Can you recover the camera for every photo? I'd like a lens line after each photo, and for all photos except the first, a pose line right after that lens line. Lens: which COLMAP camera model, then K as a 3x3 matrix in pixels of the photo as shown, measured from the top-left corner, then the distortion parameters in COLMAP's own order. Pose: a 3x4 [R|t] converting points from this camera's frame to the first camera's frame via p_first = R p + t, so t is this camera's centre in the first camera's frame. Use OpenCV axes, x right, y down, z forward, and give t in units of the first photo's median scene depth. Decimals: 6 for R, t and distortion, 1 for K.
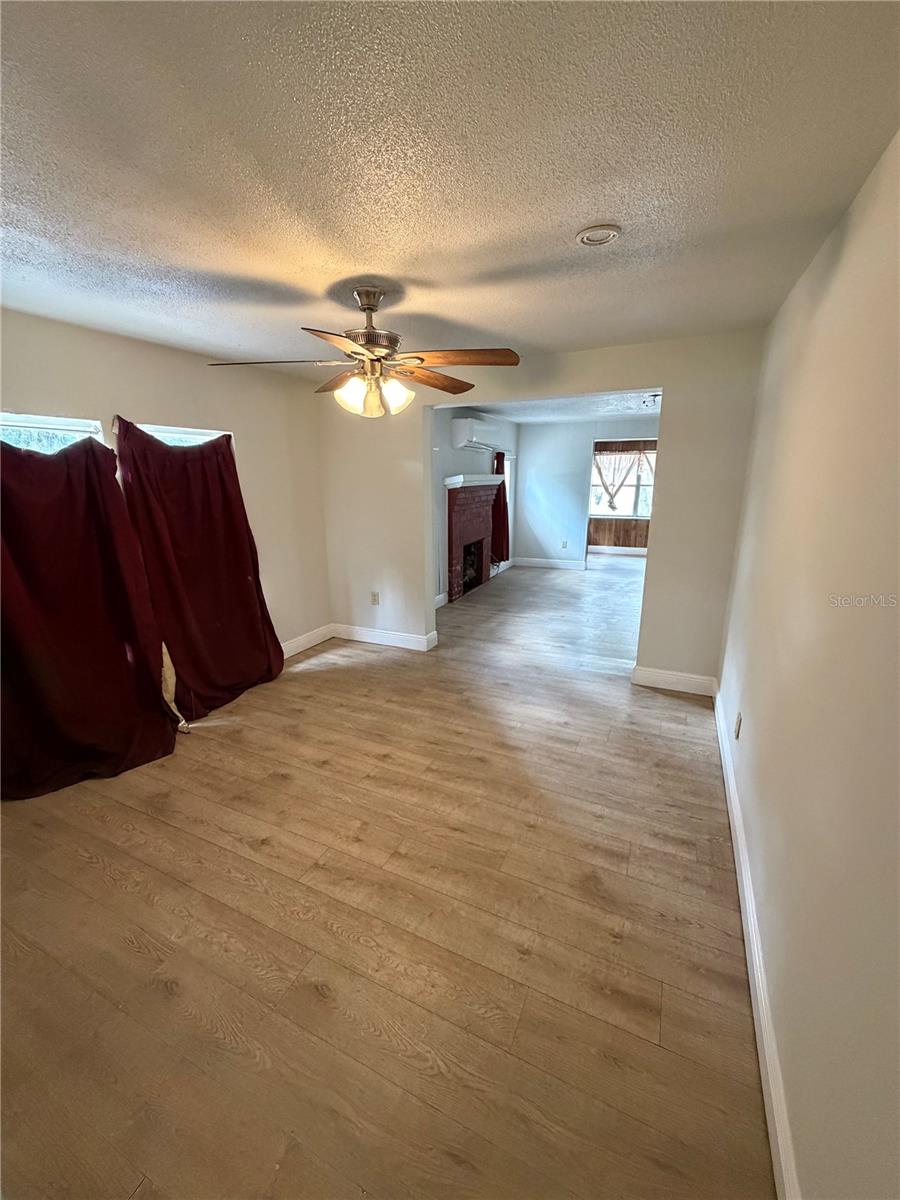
lens RADIAL K [[478.5, 0, 451.6], [0, 478.5, 597.5], [0, 0, 1]] dist [-0.000785, 0.000792]
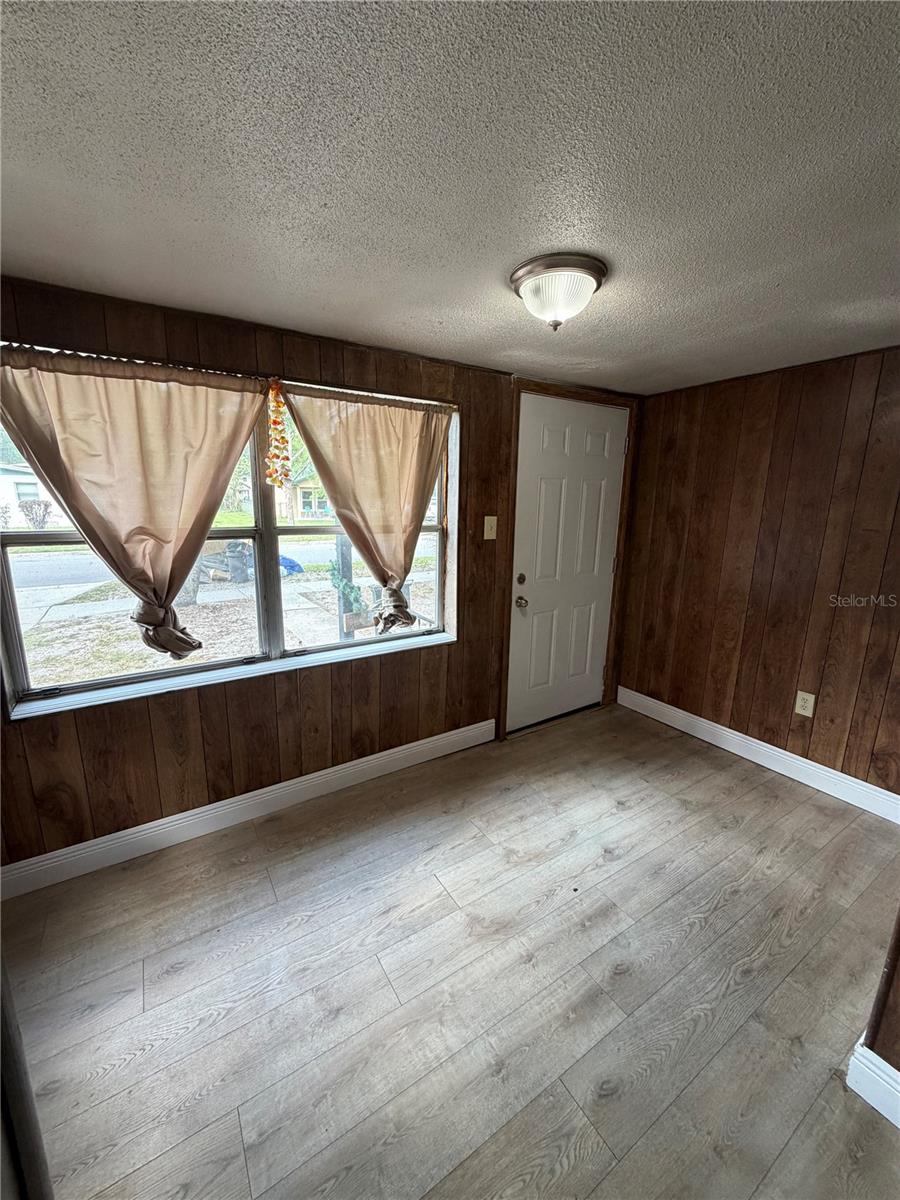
lens RADIAL K [[478.5, 0, 451.6], [0, 478.5, 597.5], [0, 0, 1]] dist [-0.000785, 0.000792]
pose [[0.540569, -0.165436, 0.824873, 0.236281], [0.193187, 0.978684, 0.069682, -0.198822], [-0.818818, 0.121687, 0.561007, 0.787742]]
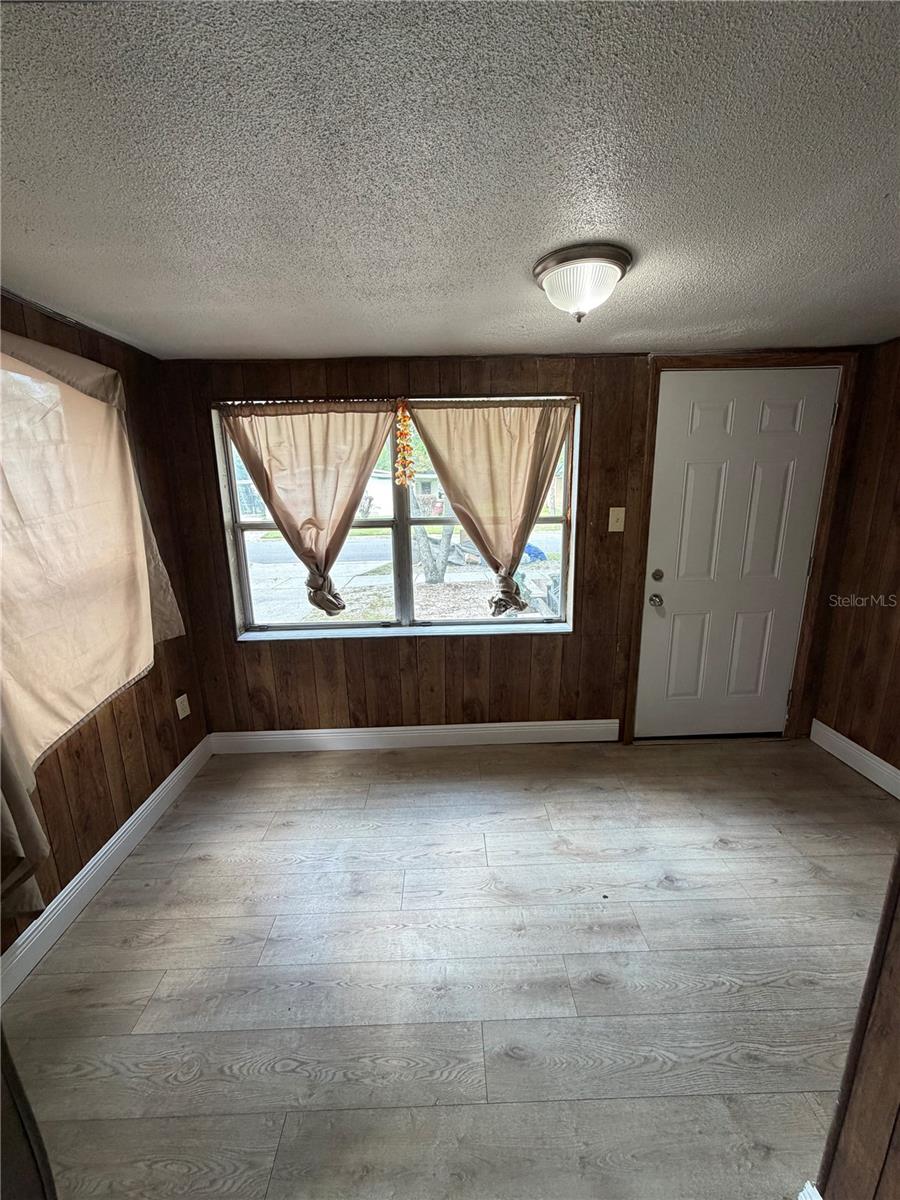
lens RADIAL K [[478.5, 0, 451.6], [0, 478.5, 597.5], [0, 0, 1]] dist [-0.000785, 0.000792]
pose [[0.900765, -0.115363, 0.418704, 0.286248], [0.125820, 0.992050, 0.002654, -0.183468], [-0.415681, 0.050291, 0.908119, 0.716508]]
